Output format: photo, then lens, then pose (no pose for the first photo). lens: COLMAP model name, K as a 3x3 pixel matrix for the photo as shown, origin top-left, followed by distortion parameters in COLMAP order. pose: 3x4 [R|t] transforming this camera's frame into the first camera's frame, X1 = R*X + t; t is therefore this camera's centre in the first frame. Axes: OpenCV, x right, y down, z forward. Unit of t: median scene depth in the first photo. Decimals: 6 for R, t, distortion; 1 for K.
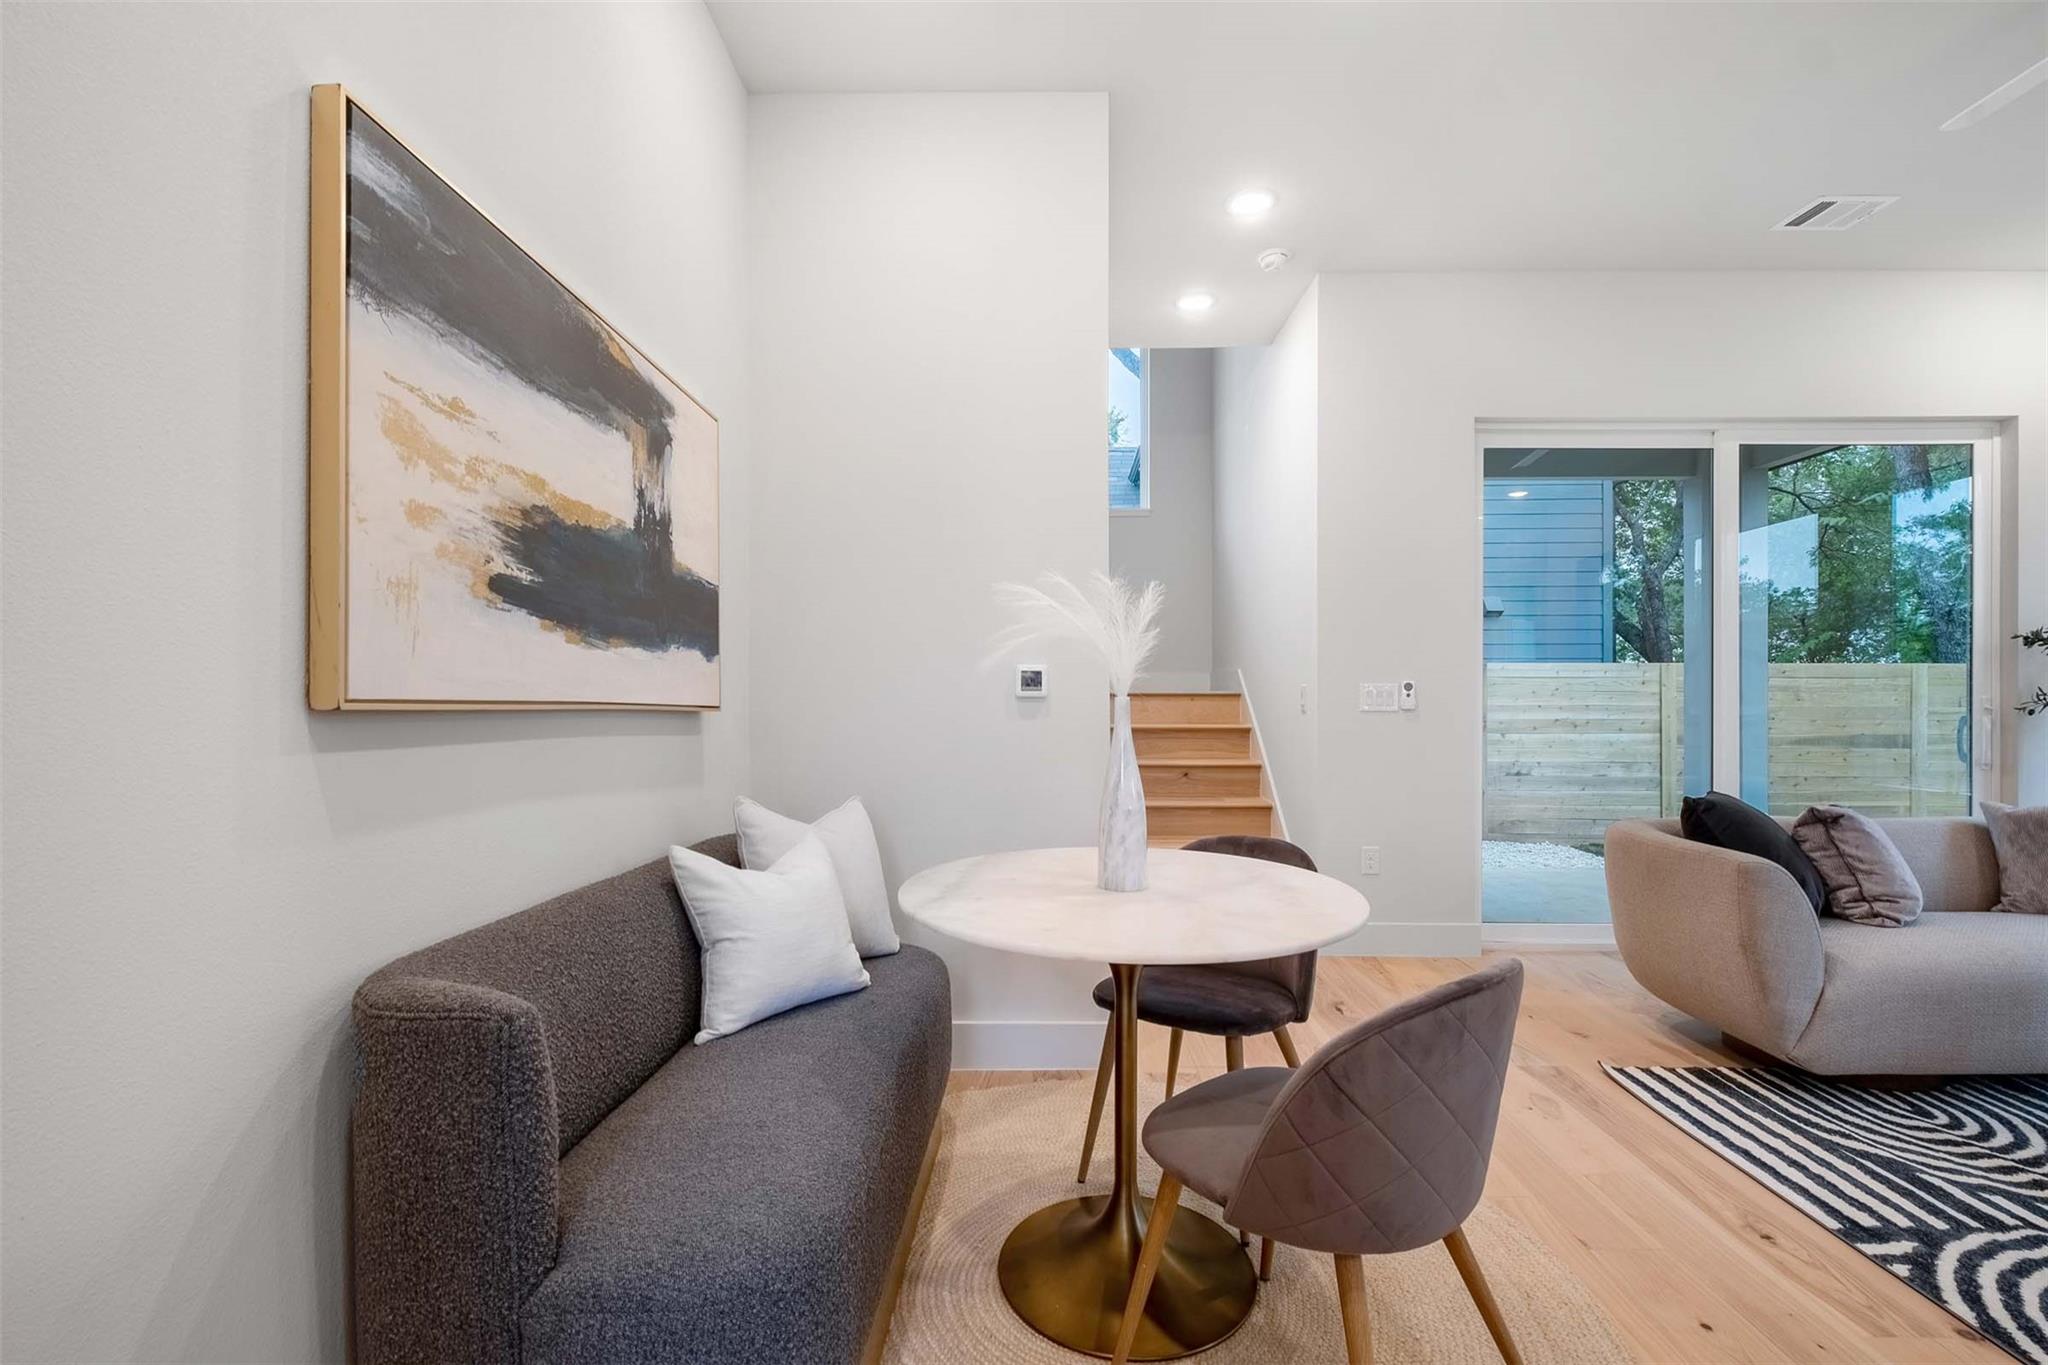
lens RADIAL K [[895.9, 0, 1026.2], [0, 895.9, 698.9], [0, 0, 1]] dist [0.000284, -0.001041]
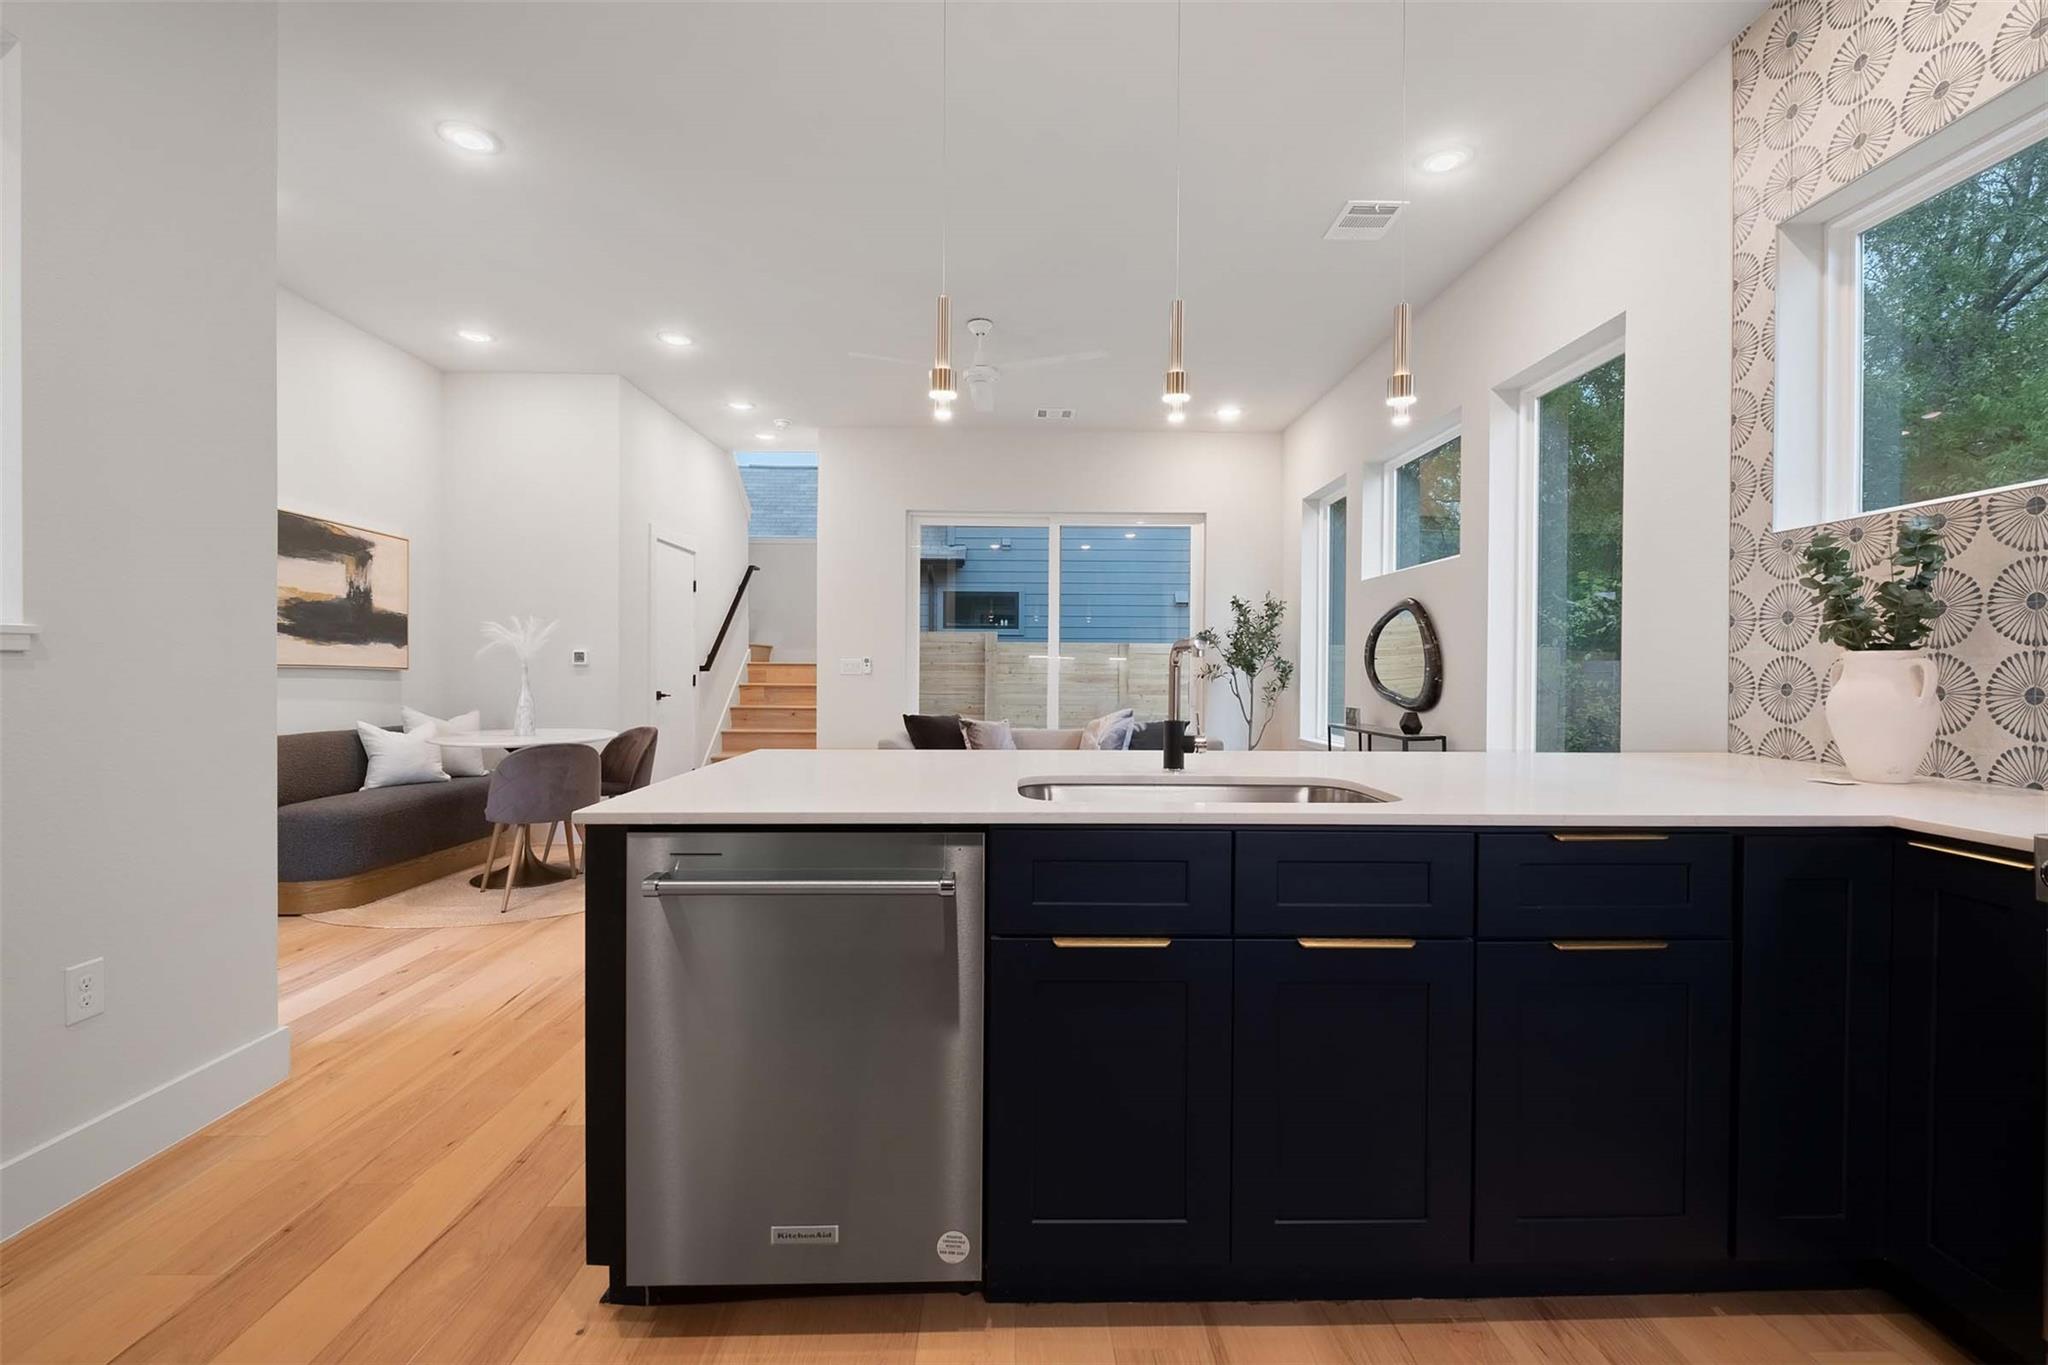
lens RADIAL K [[895.9, 0, 1026.9], [0, 895.9, 670.3], [0, 0, 1]] dist [0.000284, -0.001041]
pose [[0.999467, 0.006003, 0.032100, 1.323273], [-0.006062, 0.999980, 0.001722, 0.000724], [-0.032089, -0.001916, 0.999483, -1.504360]]
